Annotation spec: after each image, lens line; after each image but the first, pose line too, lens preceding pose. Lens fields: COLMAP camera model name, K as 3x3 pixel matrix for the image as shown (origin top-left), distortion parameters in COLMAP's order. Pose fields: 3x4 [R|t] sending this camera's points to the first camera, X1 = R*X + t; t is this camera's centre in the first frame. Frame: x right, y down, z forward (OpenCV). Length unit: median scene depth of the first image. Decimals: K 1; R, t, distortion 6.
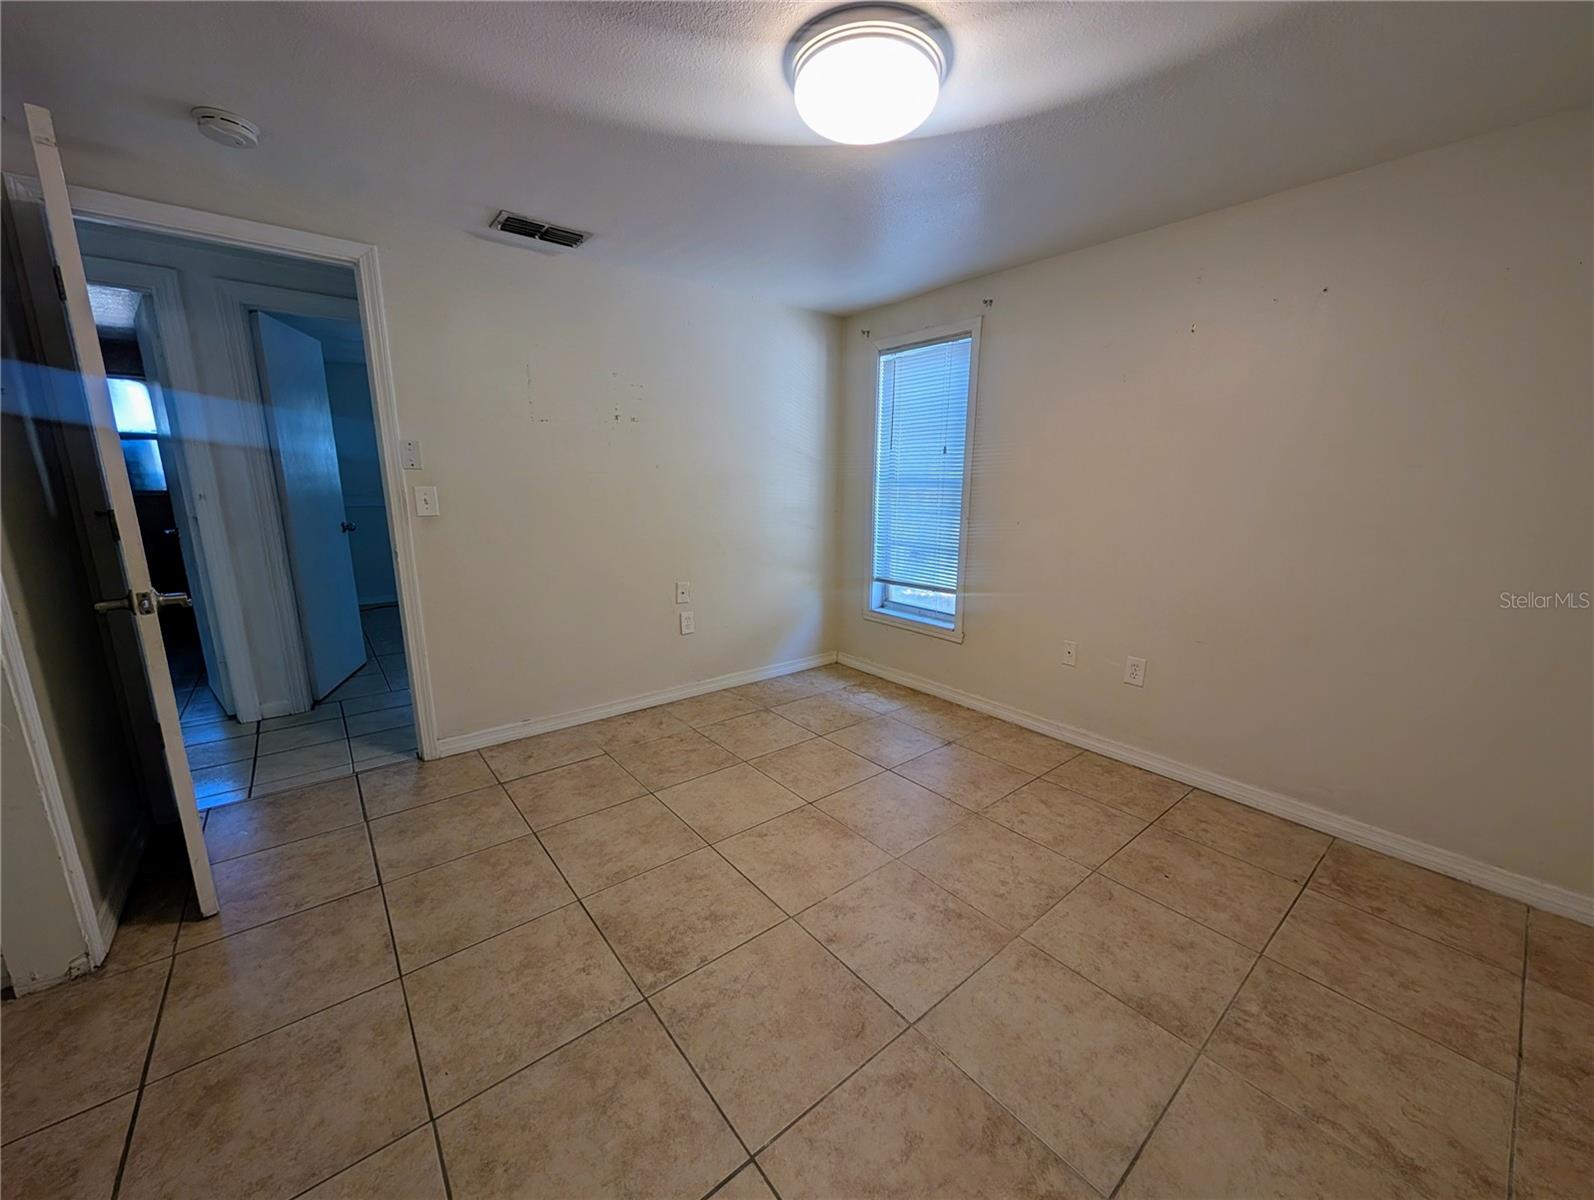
lens RADIAL K [[605.2, 0, 801.0], [0, 605.2, 607.5], [0, 0, 1]] dist [-0.000684, 0.000027]
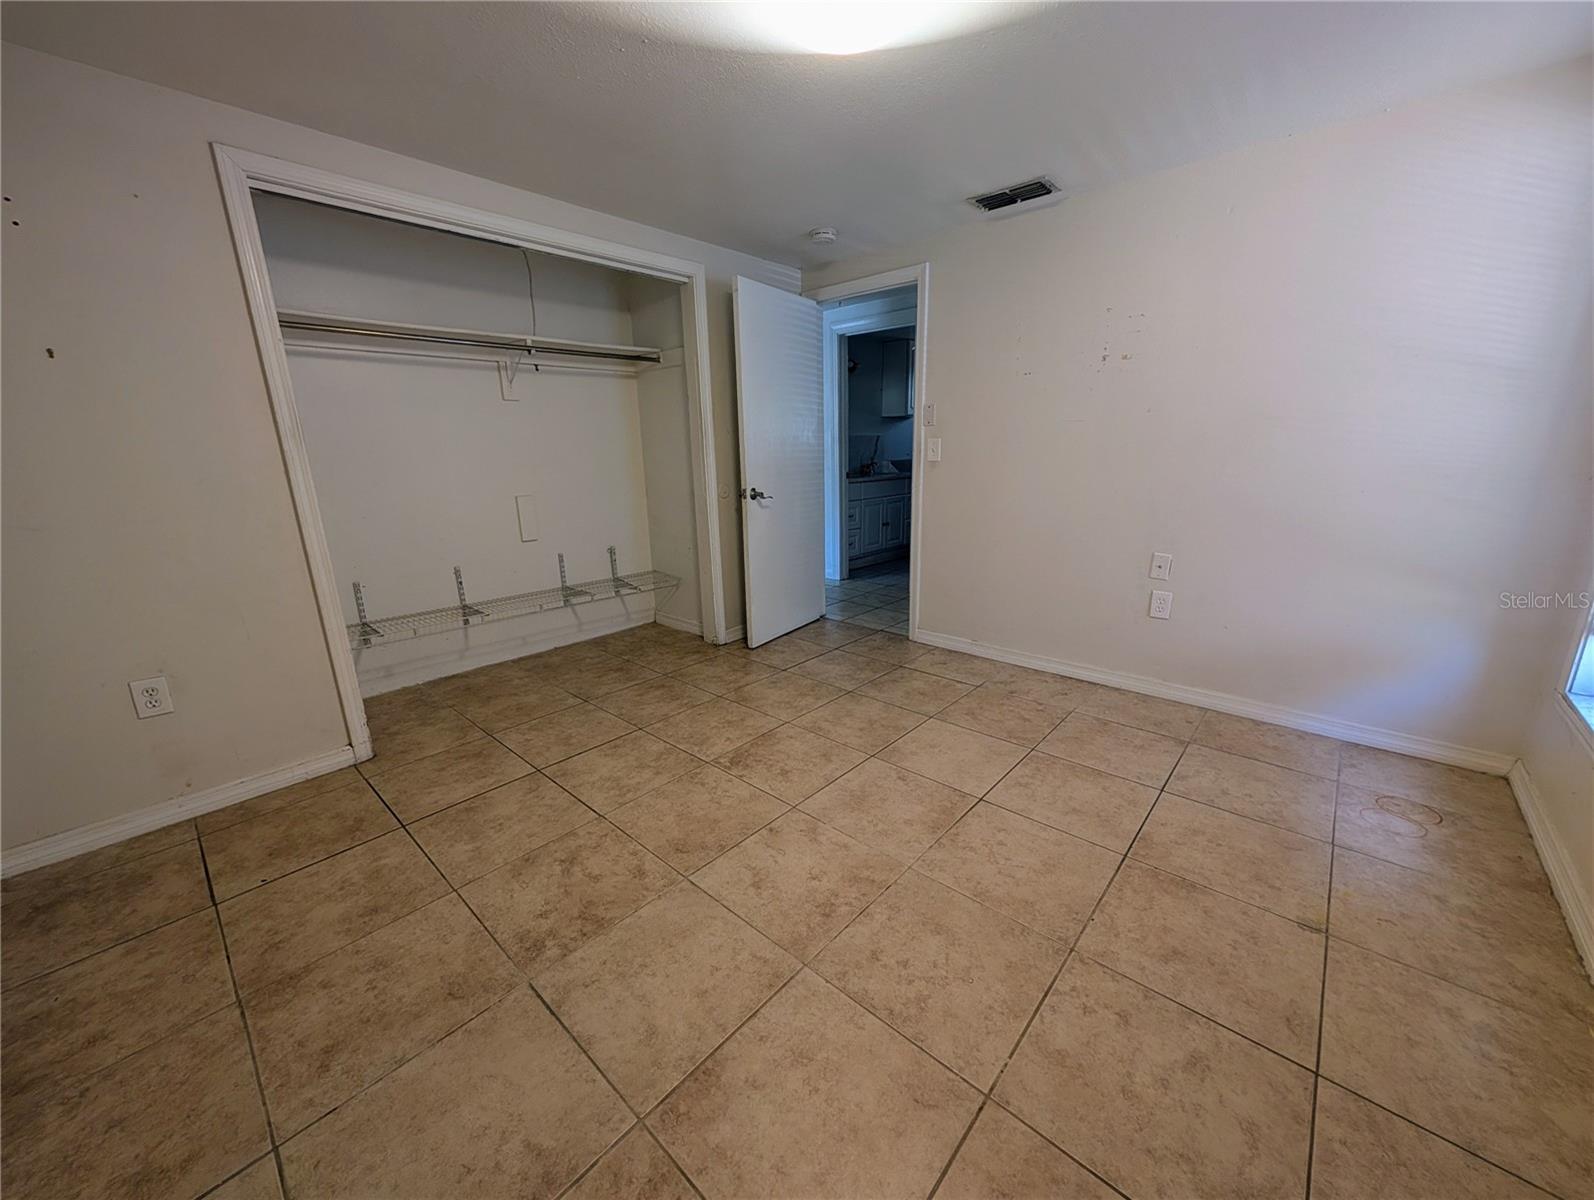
lens RADIAL K [[605.2, 0, 801.0], [0, 605.2, 607.5], [0, 0, 1]] dist [-0.000684, 0.000027]
pose [[0.150791, 0.244915, -0.957747, 0.746306], [-0.187030, 0.958395, 0.215634, -0.080540], [0.970712, 0.146611, 0.190324, 0.546400]]
